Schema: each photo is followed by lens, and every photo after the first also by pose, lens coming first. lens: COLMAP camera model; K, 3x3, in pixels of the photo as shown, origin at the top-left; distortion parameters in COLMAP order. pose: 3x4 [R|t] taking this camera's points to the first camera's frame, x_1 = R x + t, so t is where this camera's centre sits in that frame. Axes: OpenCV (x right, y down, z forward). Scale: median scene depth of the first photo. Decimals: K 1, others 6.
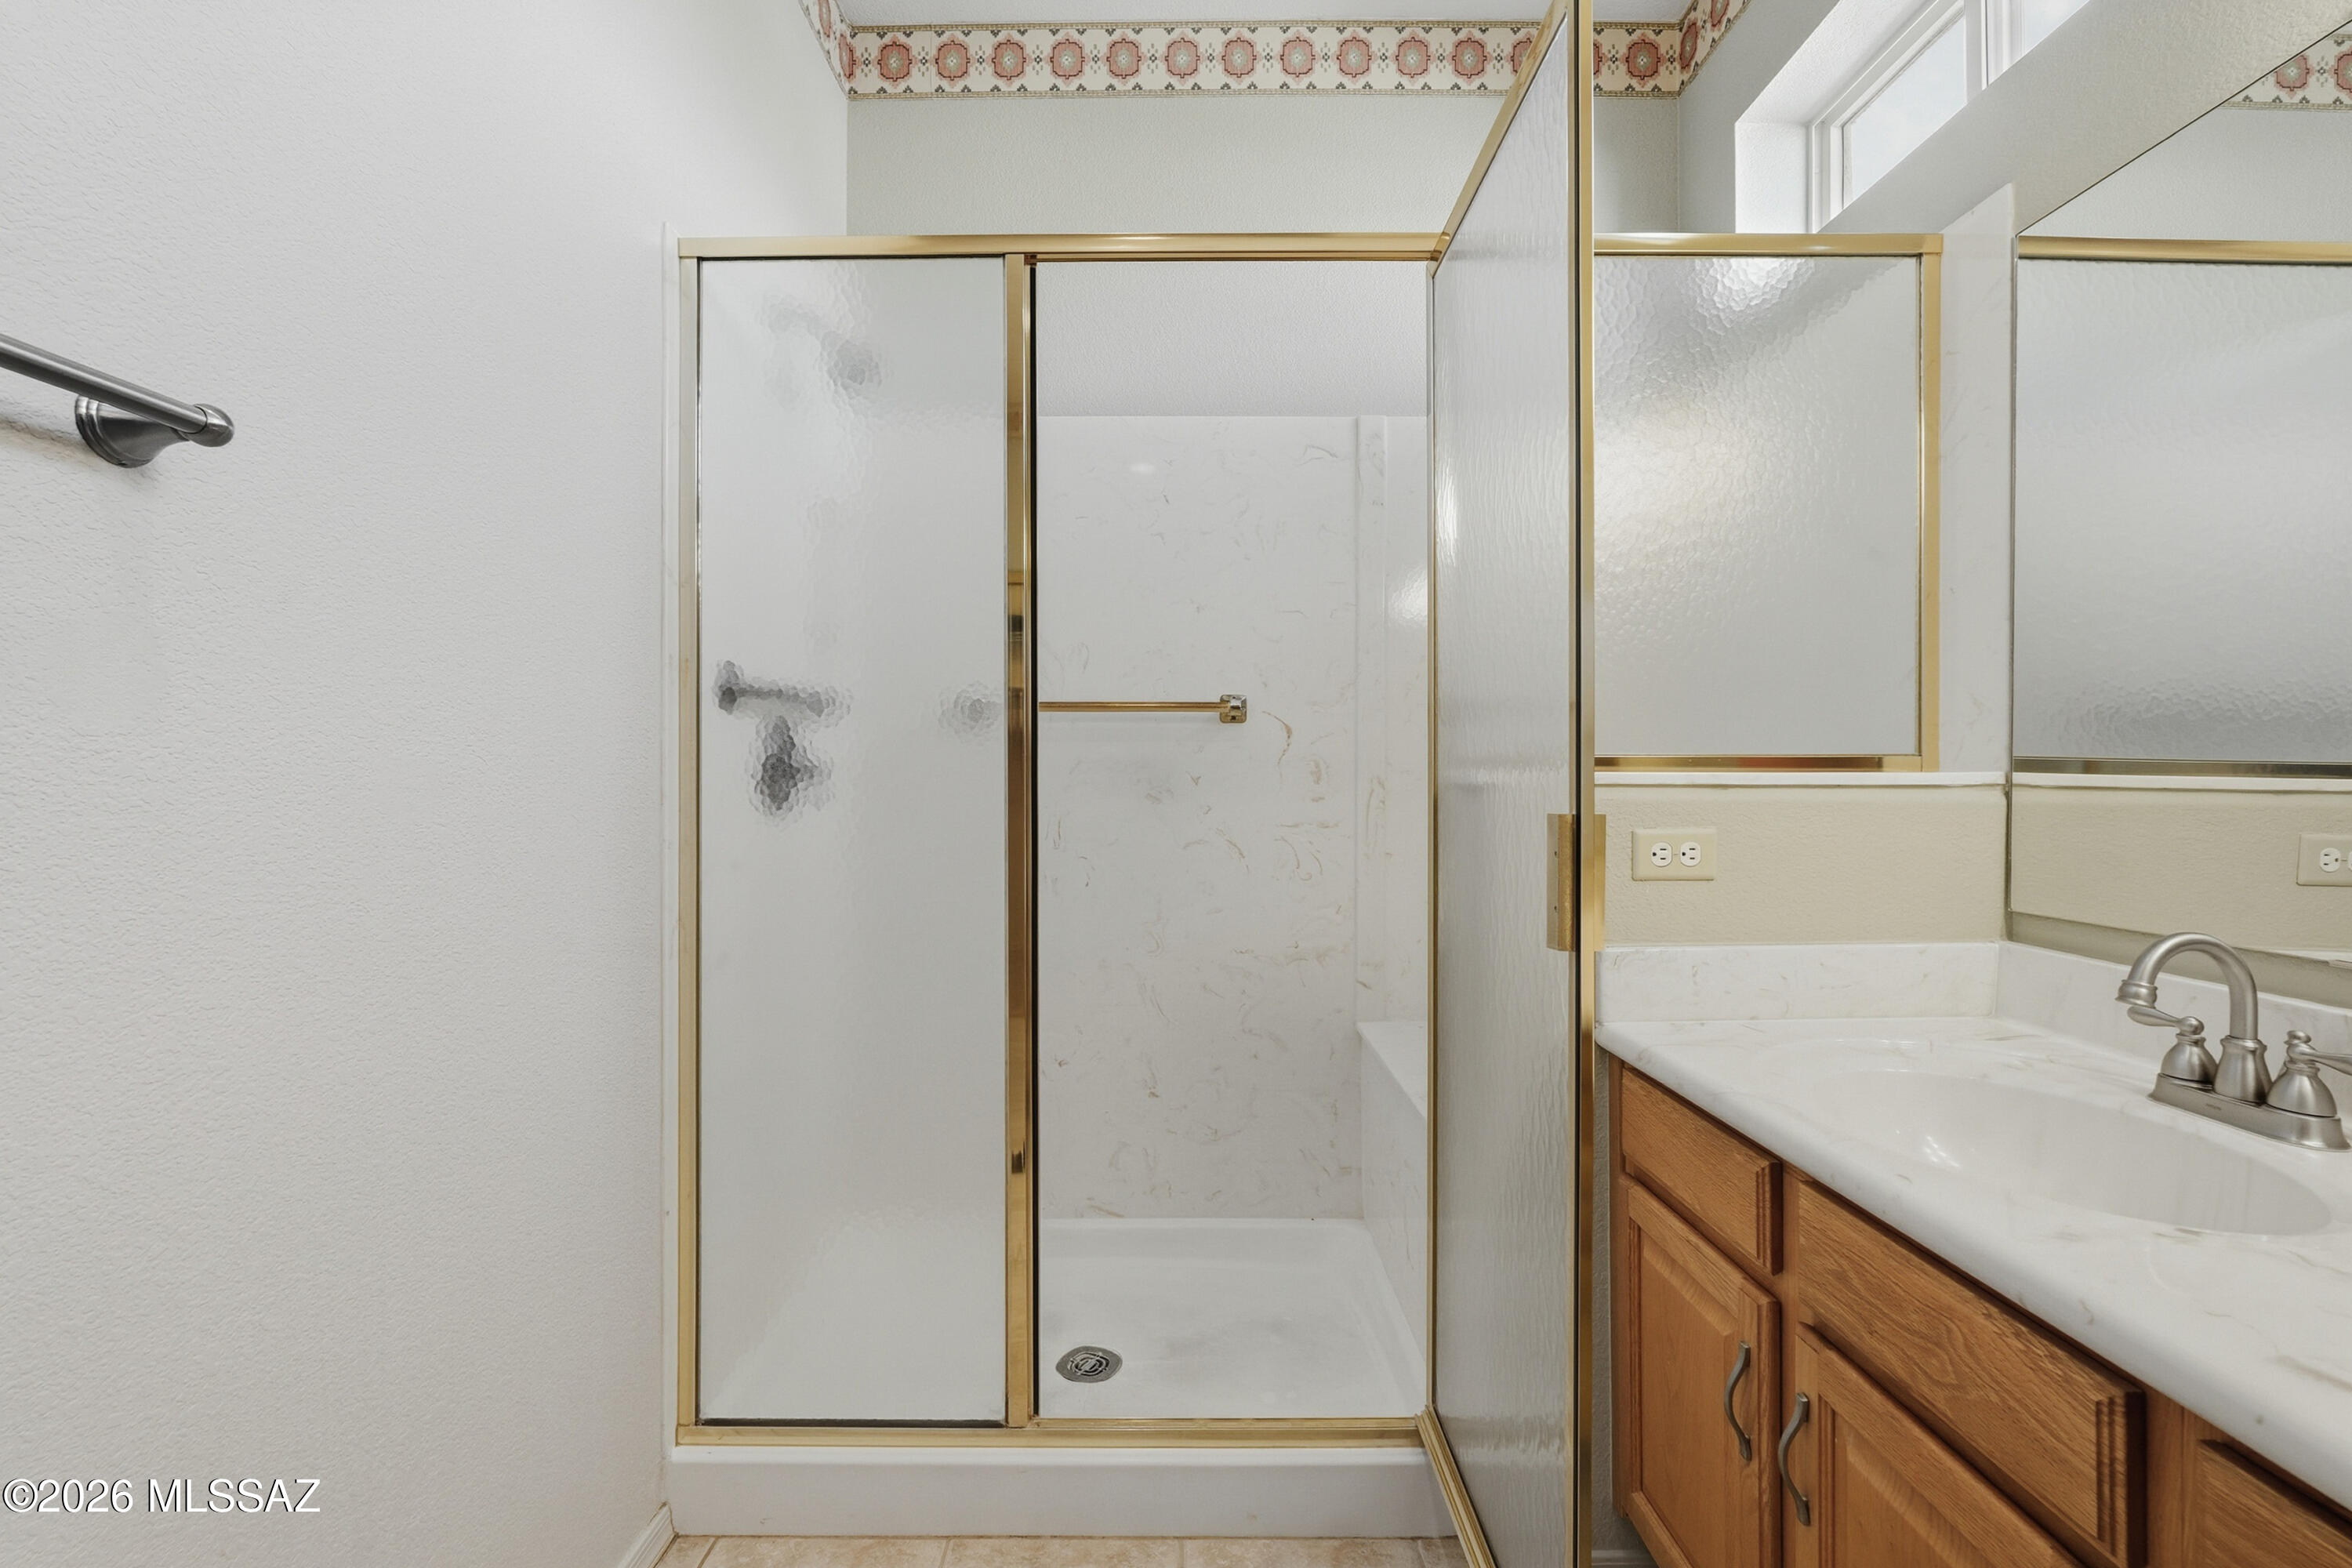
lens RADIAL K [[1041.4, 0, 1171.4], [0, 1041.4, 769.7], [0, 0, 1]] dist [-0.019097, 0.010914]
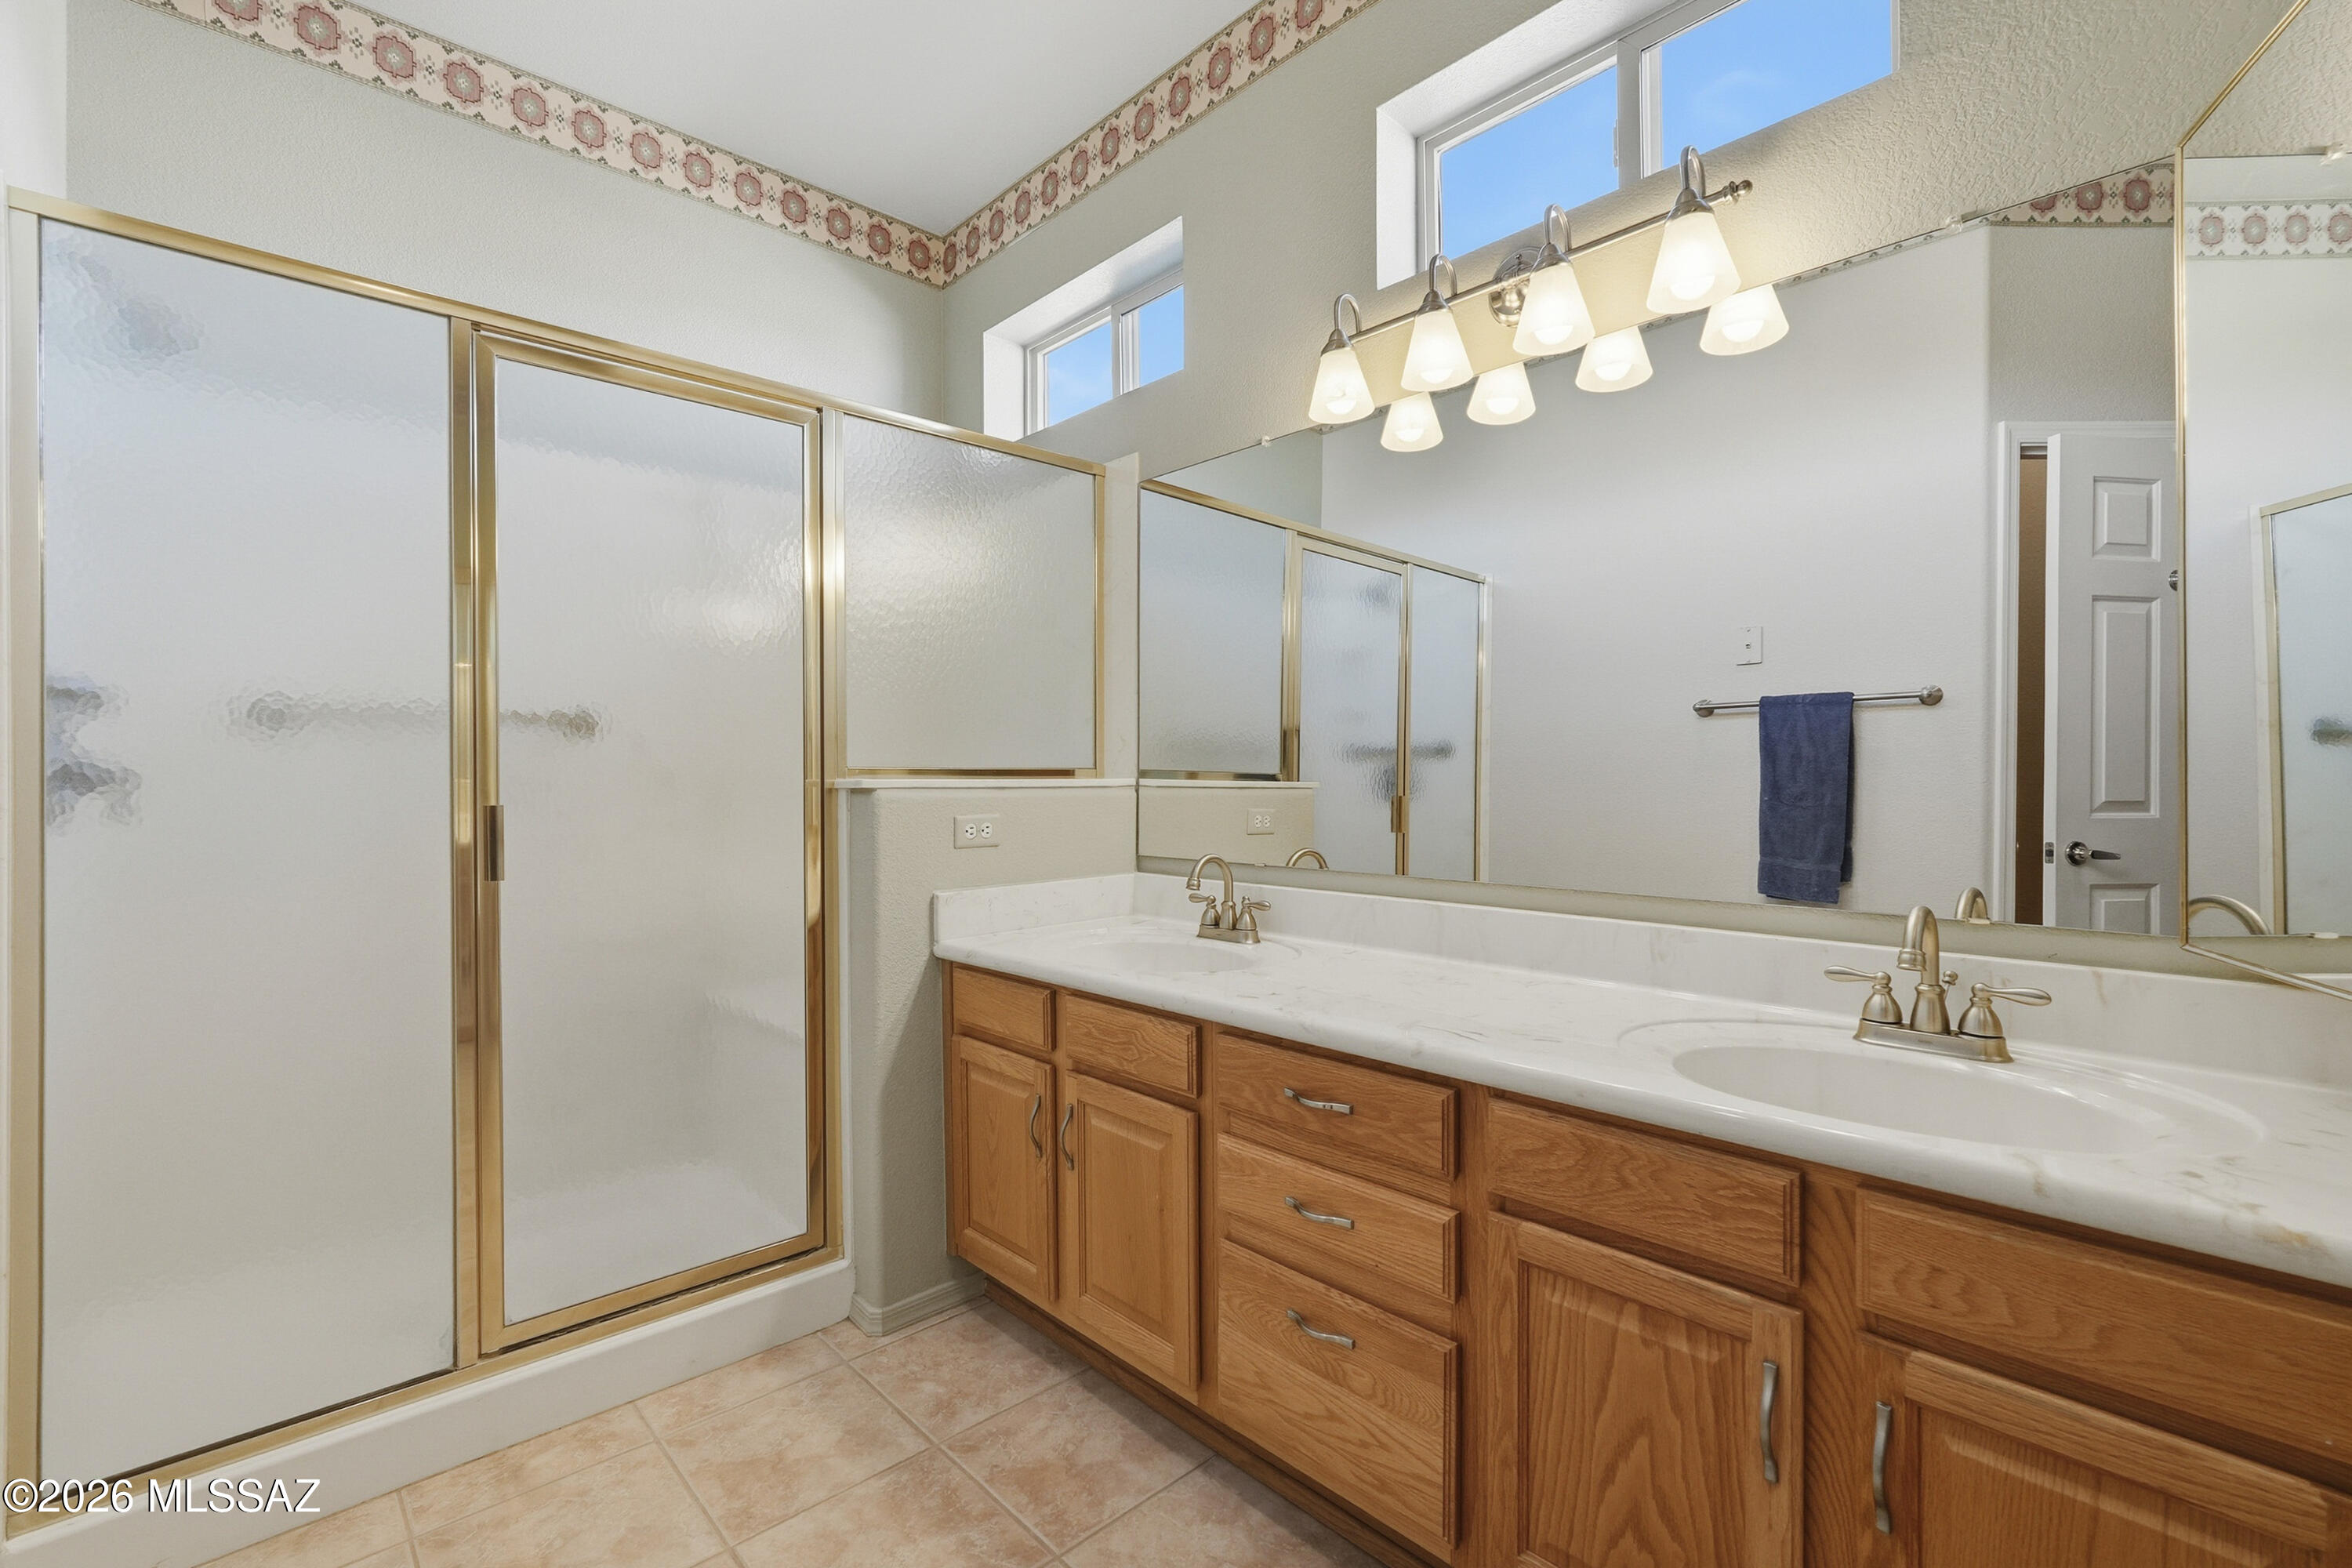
lens RADIAL K [[1046.9, 0, 1176.0], [0, 1046.9, 784.0], [0, 0, 1]] dist [-0.001814, 0.000425]
pose [[0.728824, -0.006519, 0.684670, -0.438375], [0.003121, 0.999976, 0.006198, 0.001011], [-0.684694, -0.002381, 0.728827, -0.421881]]
